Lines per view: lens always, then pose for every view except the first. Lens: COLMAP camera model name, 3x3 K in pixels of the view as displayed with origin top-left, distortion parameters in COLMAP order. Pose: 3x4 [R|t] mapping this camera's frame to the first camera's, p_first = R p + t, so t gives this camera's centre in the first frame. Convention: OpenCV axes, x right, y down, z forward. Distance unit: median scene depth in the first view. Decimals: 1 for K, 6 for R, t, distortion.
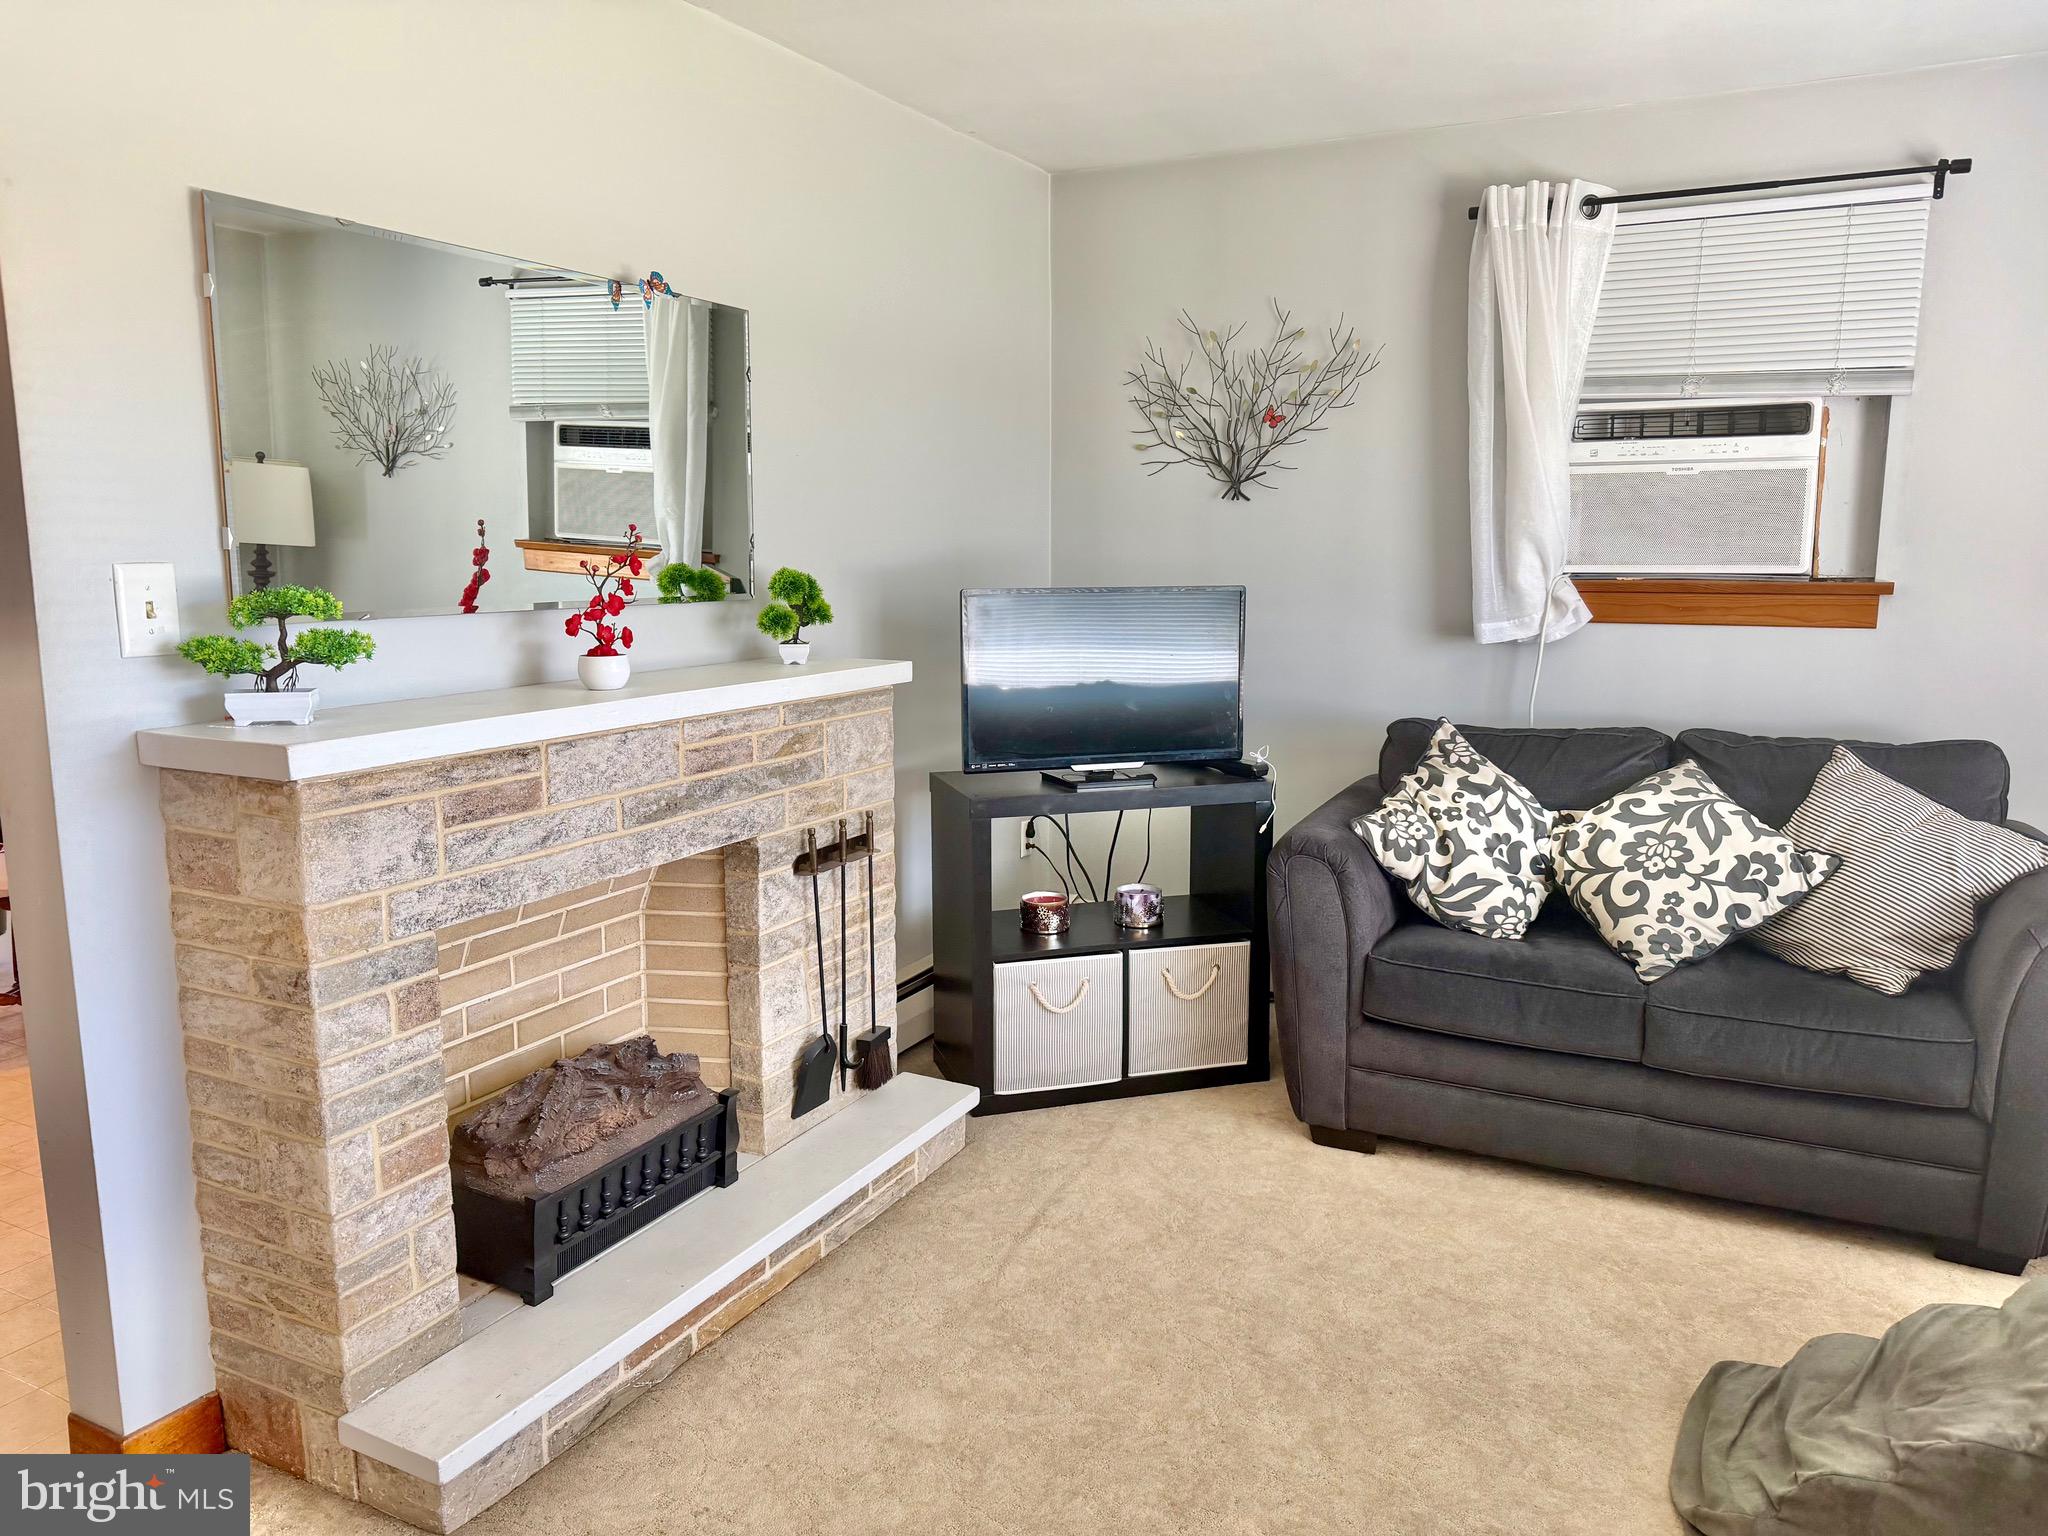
lens RADIAL K [[1430.4, 0, 1013.7], [0, 1430.4, 772.8], [0, 0, 1]] dist [0.076808, -0.121634]
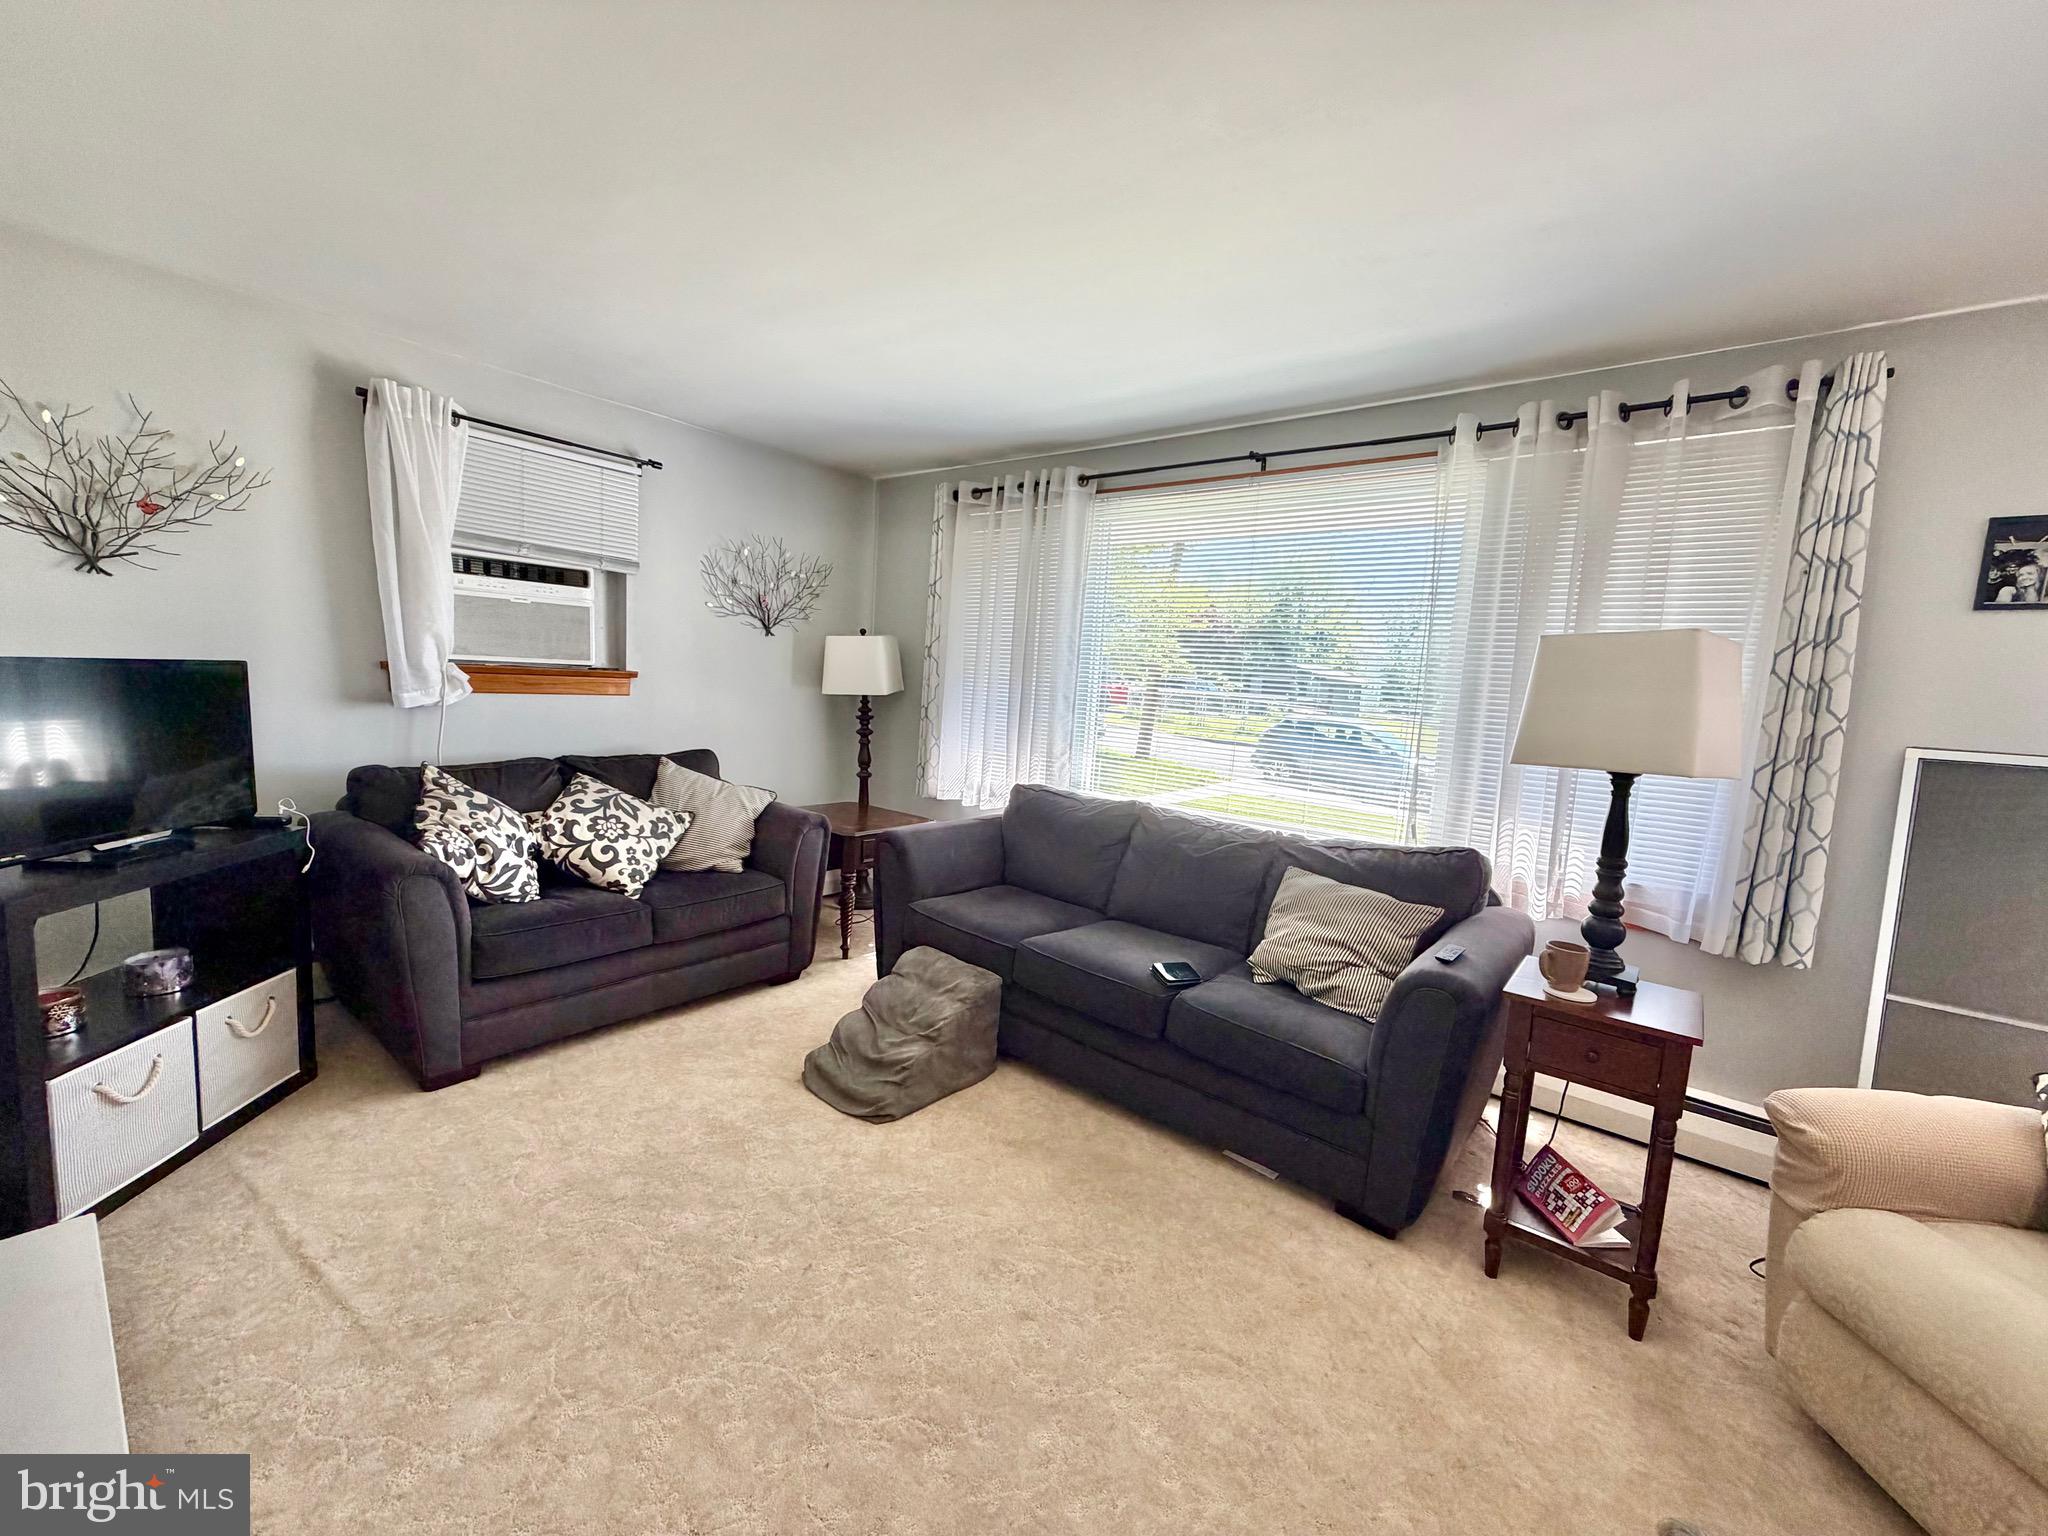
lens RADIAL K [[812.1, 0, 1019.6], [0, 812.1, 769.2], [0, 0, 1]] dist [-0.001857, 0.000217]
pose [[0.201390, -0.097389, 0.974658, -0.422123], [0.096366, 0.992188, 0.079229, -0.046160], [-0.974759, 0.077968, 0.209201, 0.338600]]
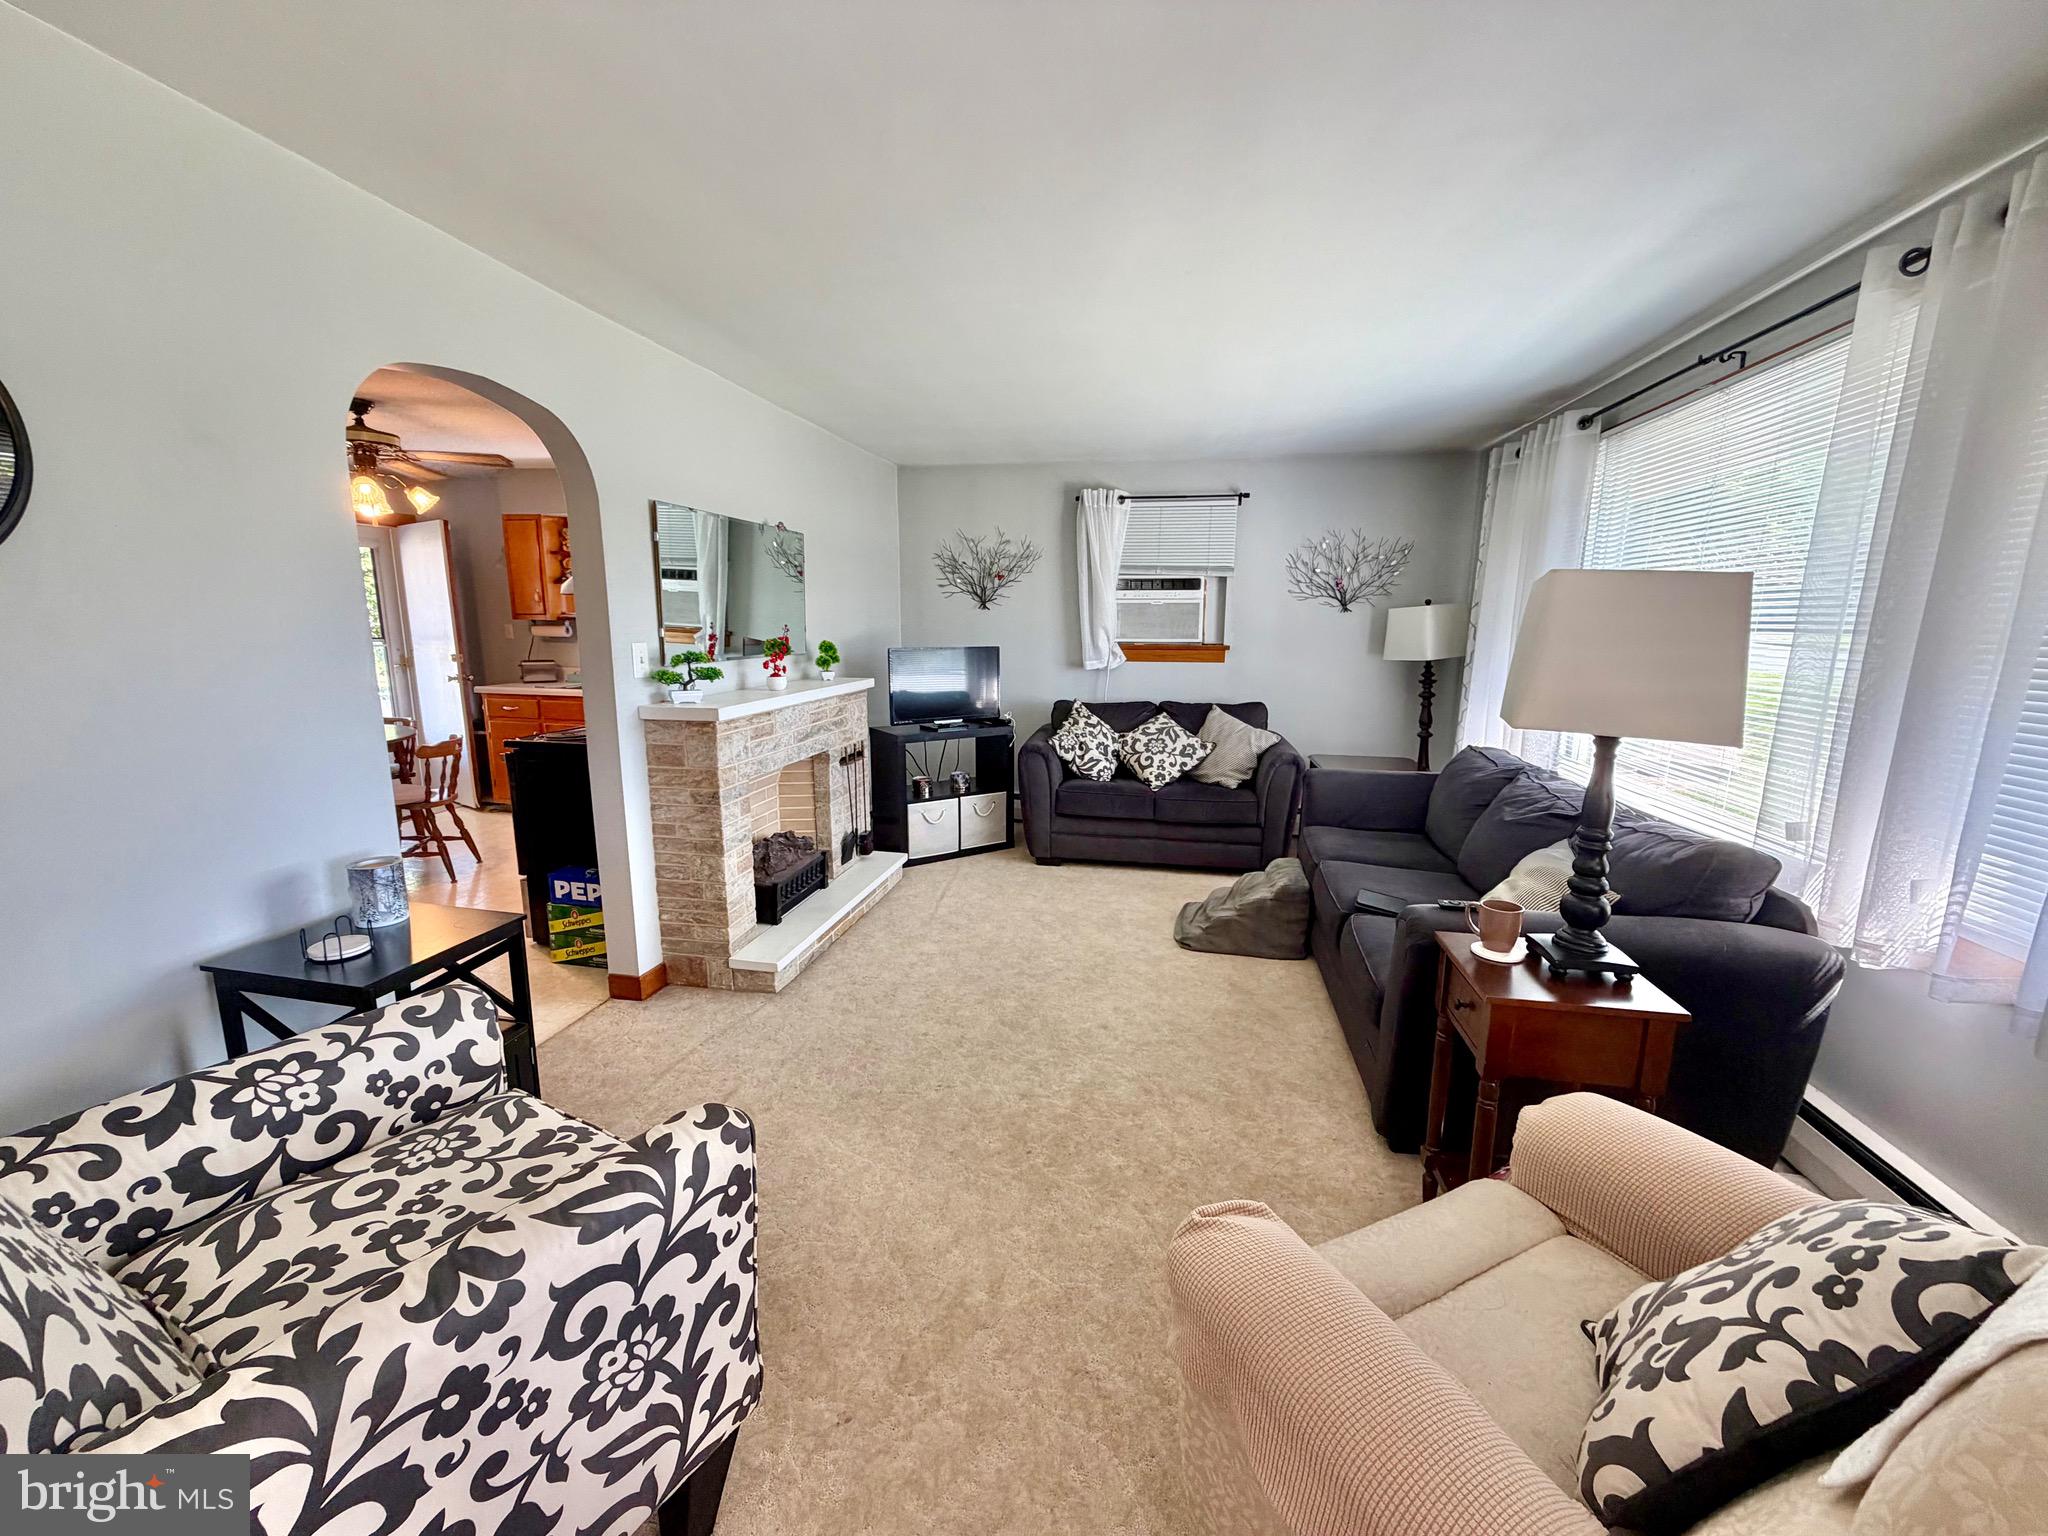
lens RADIAL K [[812.1, 0, 1019.6], [0, 812.1, 769.2], [0, 0, 1]] dist [-0.001857, 0.000217]
pose [[0.959054, -0.045354, 0.279570, -0.247585], [0.038345, 0.998799, 0.030491, 0.046516], [-0.280617, -0.018522, 0.959641, -0.426318]]
